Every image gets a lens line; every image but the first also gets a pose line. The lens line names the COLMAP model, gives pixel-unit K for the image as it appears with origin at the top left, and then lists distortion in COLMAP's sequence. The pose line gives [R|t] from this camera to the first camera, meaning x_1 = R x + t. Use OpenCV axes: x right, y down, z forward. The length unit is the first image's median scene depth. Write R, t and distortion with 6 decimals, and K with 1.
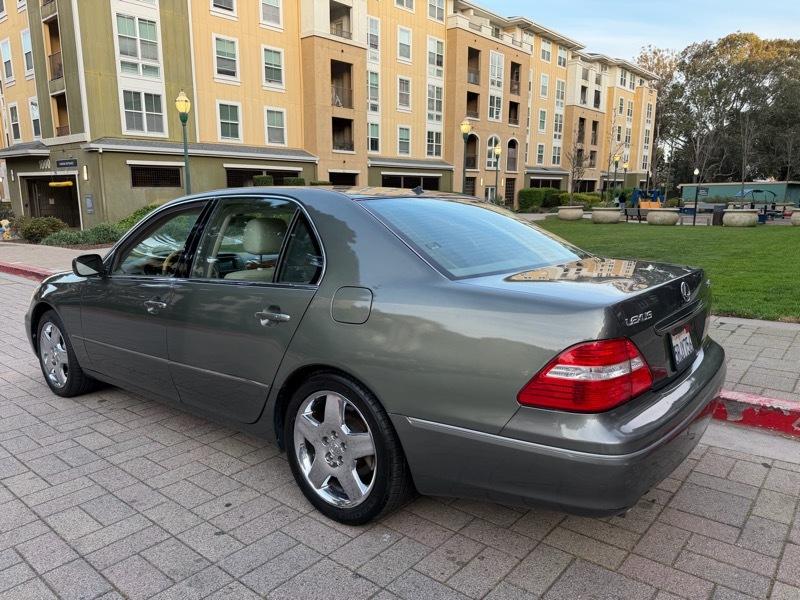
lens RADIAL K [[560.8, 0, 408.3], [0, 560.8, 304.5], [0, 0, 1]] dist [0.029698, -0.047314]
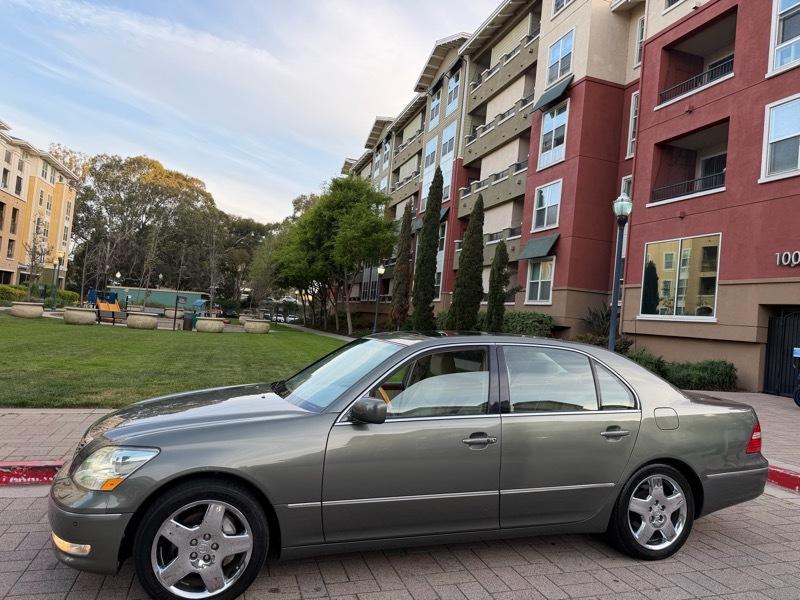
lens RADIAL K [[551.2, 0, 396.2], [0, 551.2, 303.8], [0, 0, 1]] dist [0.069015, -0.088473]
pose [[0.547723, 0.070430, 0.833690, -0.115141], [0.075508, 0.988223, -0.133093, -0.010507], [-0.833245, 0.135848, 0.535955, 0.041159]]
